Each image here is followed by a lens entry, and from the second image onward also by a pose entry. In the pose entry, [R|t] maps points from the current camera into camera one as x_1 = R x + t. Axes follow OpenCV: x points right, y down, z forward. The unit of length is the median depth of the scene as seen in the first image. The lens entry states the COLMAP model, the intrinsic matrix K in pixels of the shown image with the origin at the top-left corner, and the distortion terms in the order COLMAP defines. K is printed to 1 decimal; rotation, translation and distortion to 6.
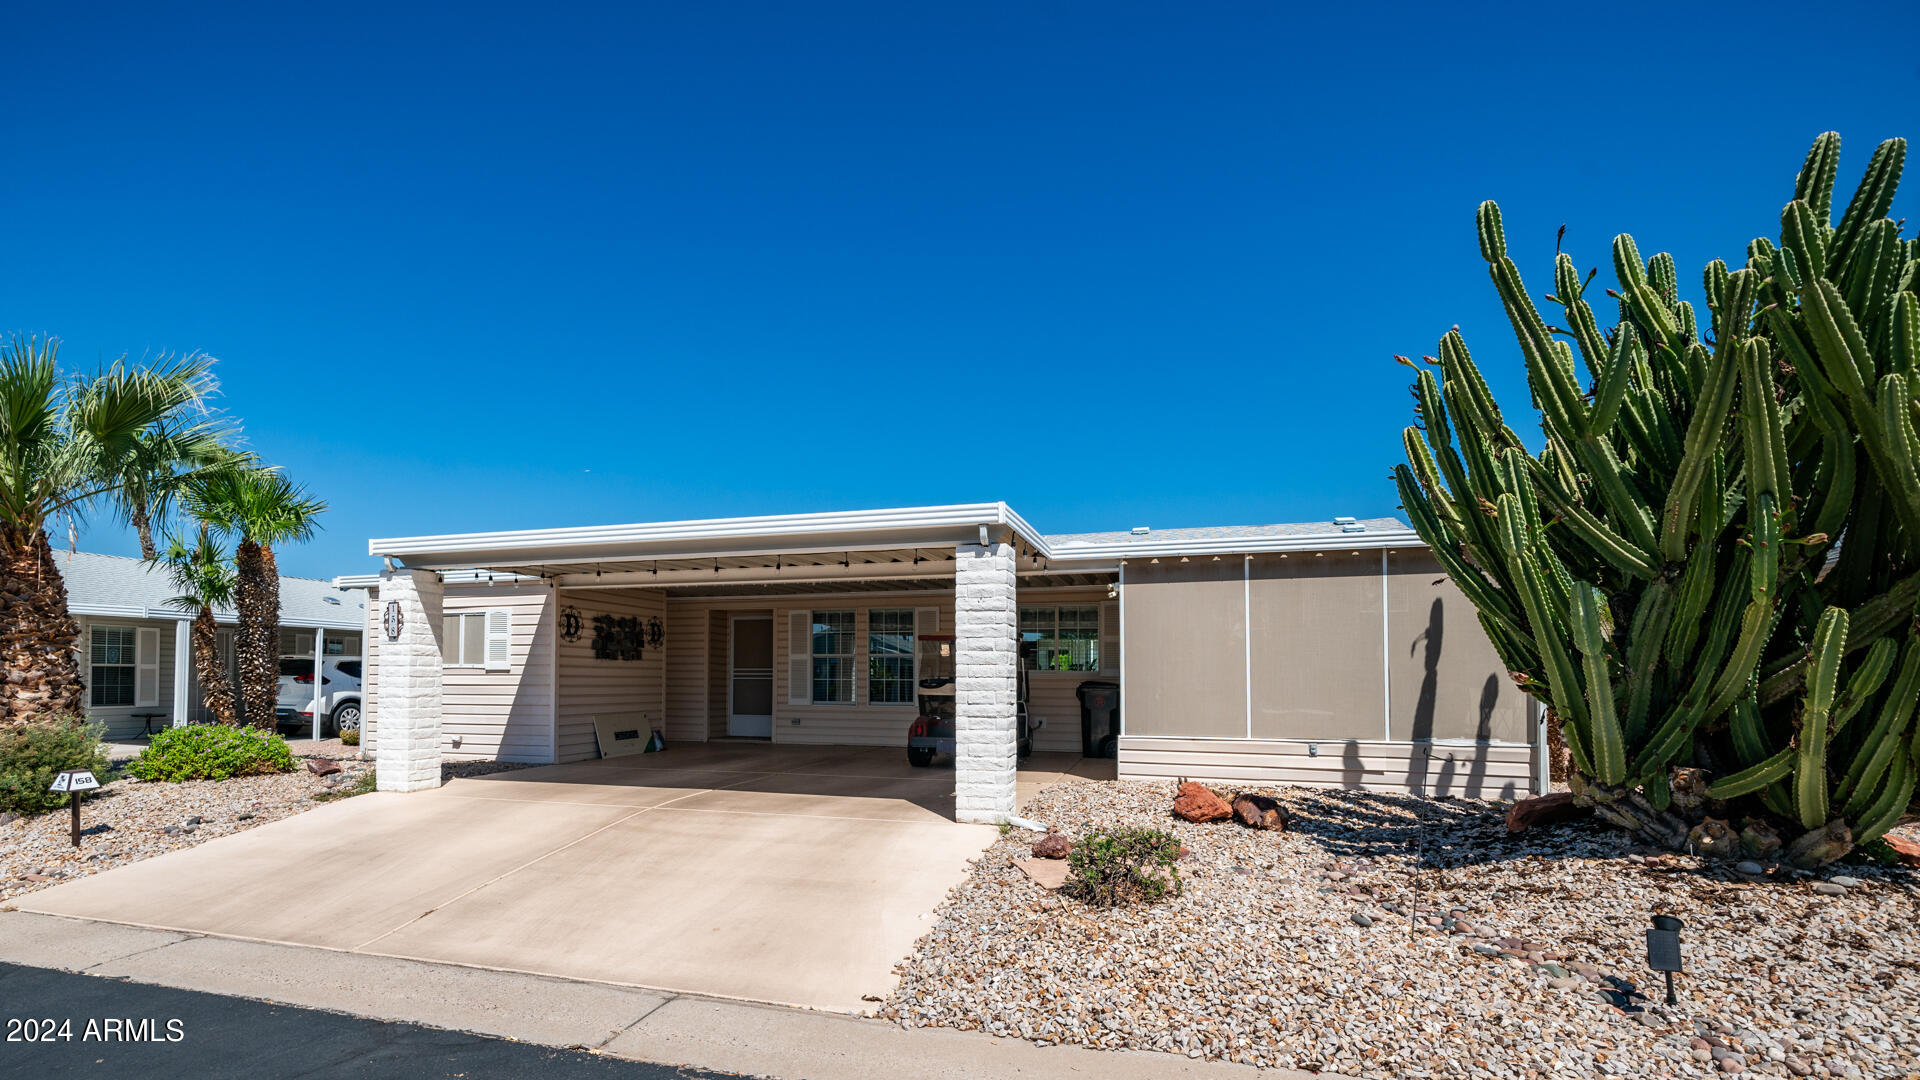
lens RADIAL K [[714.0, 0, 906.8], [0, 714.0, 507.0], [0, 0, 1]] dist [-0.000435, -0.000099]
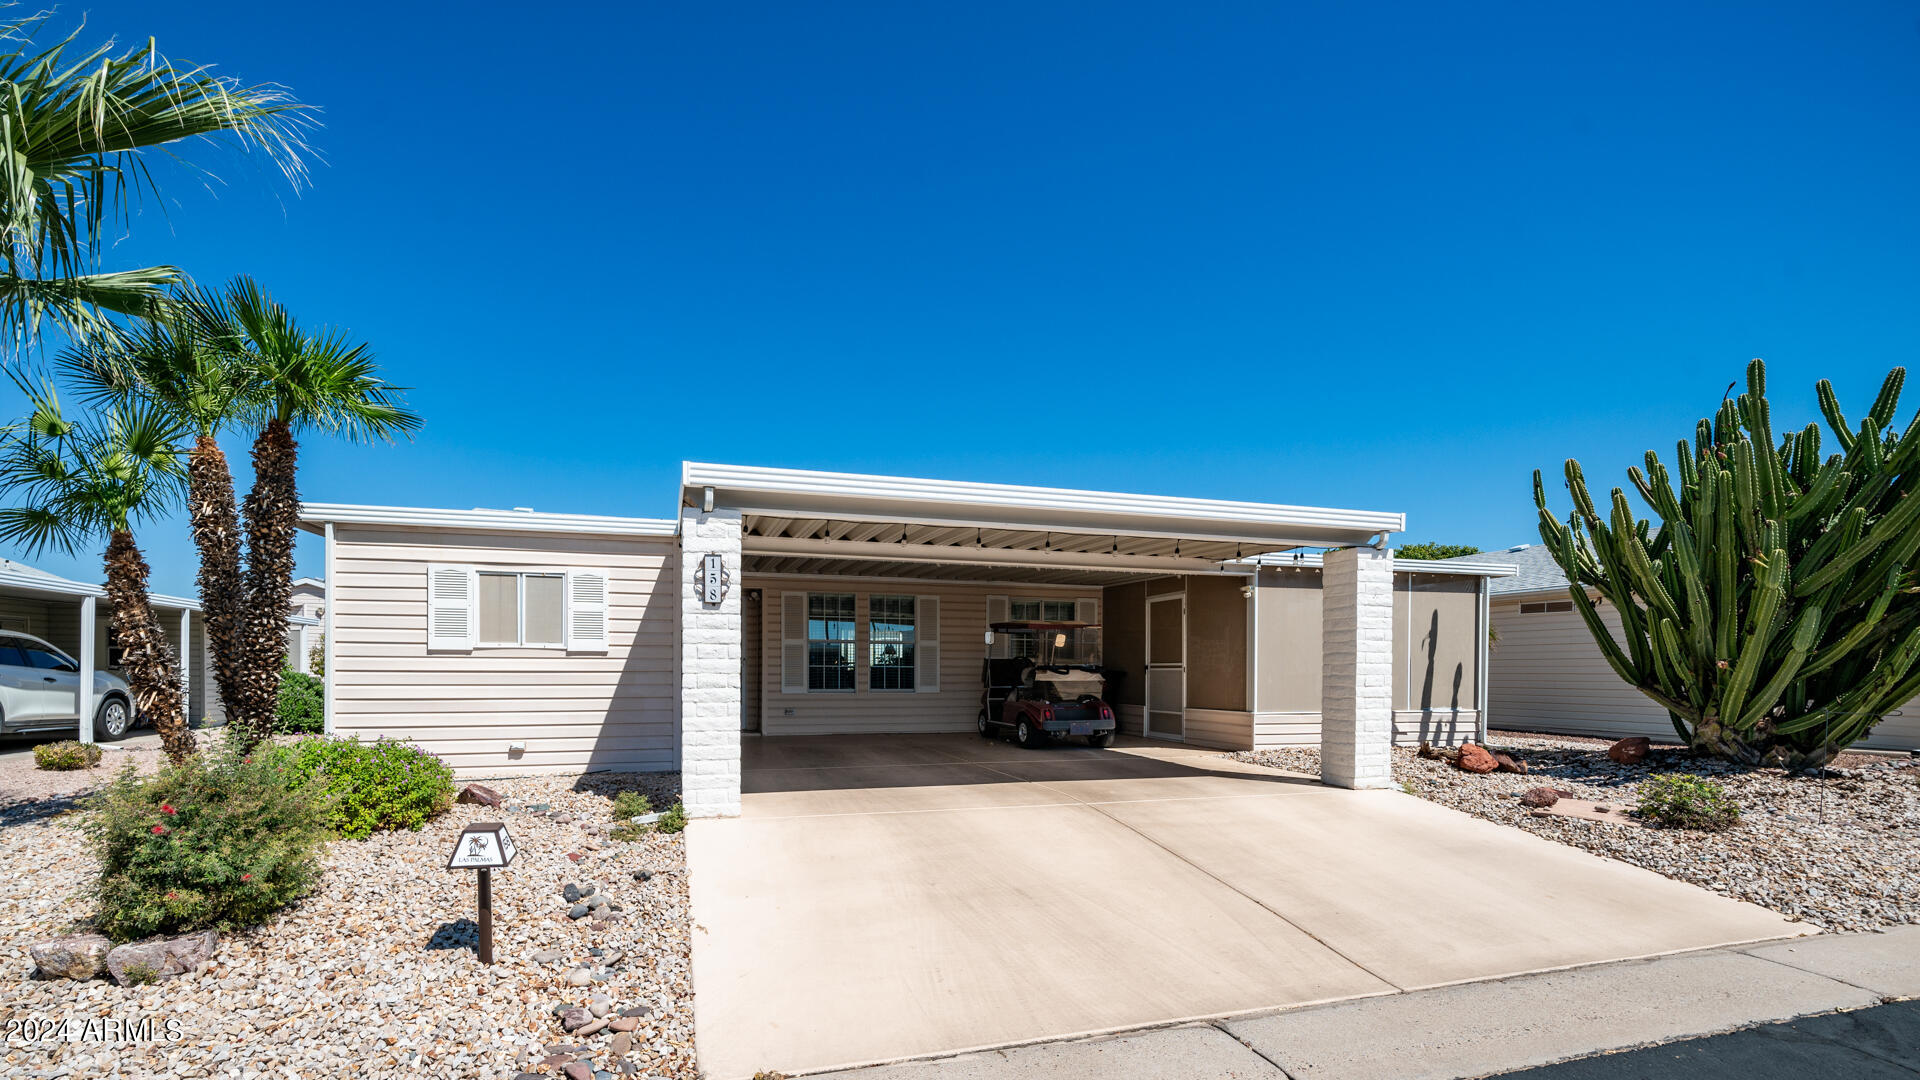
lens RADIAL K [[697.4, 0, 848.5], [0, 697.4, 530.9], [0, 0, 1]] dist [-0.001631, -0.000035]
pose [[0.878135, 0.094228, 0.469041, -0.787738], [-0.113782, 0.993415, 0.013449, 0.071651], [-0.464685, -0.065178, 0.883074, 0.275232]]
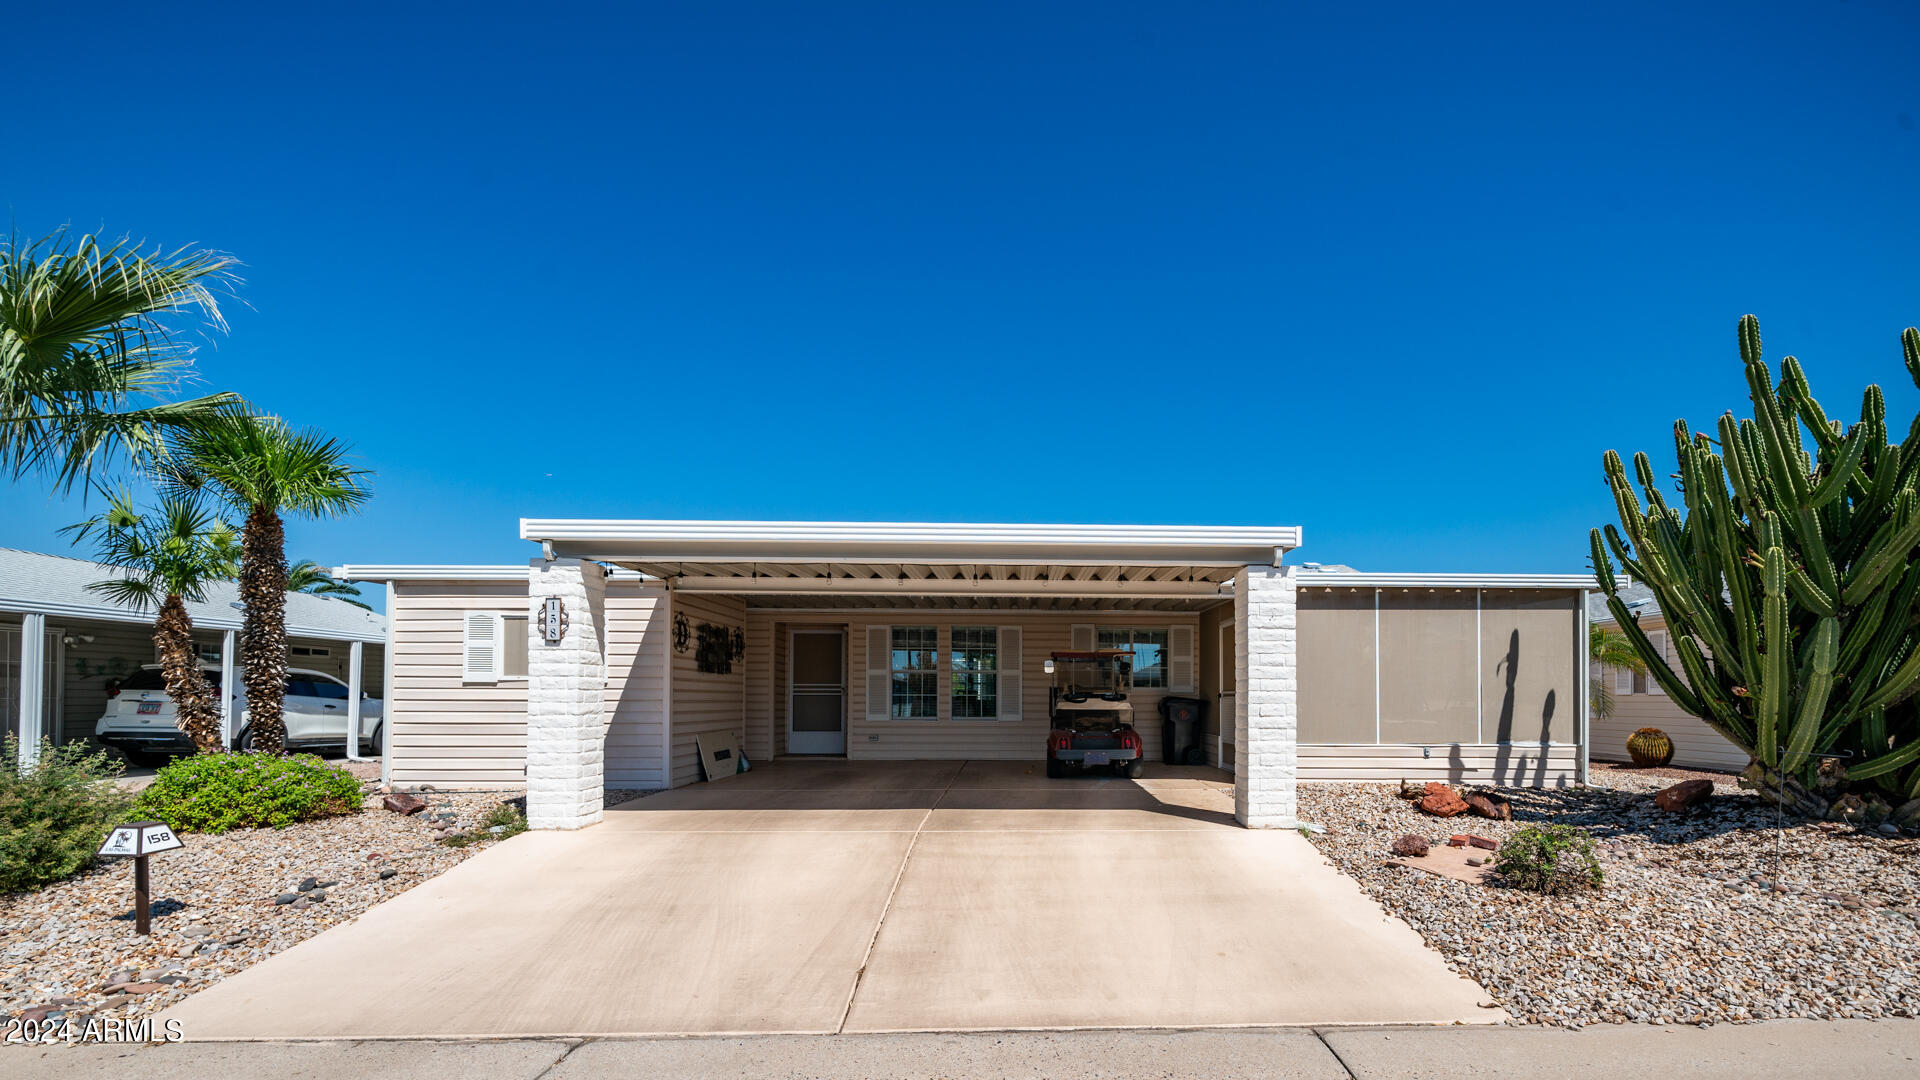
lens RADIAL K [[661.6, 0, 938.0], [0, 661.6, 551.5], [0, 0, 1]] dist [-0.001311, -0.000098]
pose [[0.959146, 0.061004, 0.276258, -0.460245], [-0.066539, 0.997727, 0.010697, 0.038794], [-0.274977, -0.028642, 0.961024, 0.142403]]
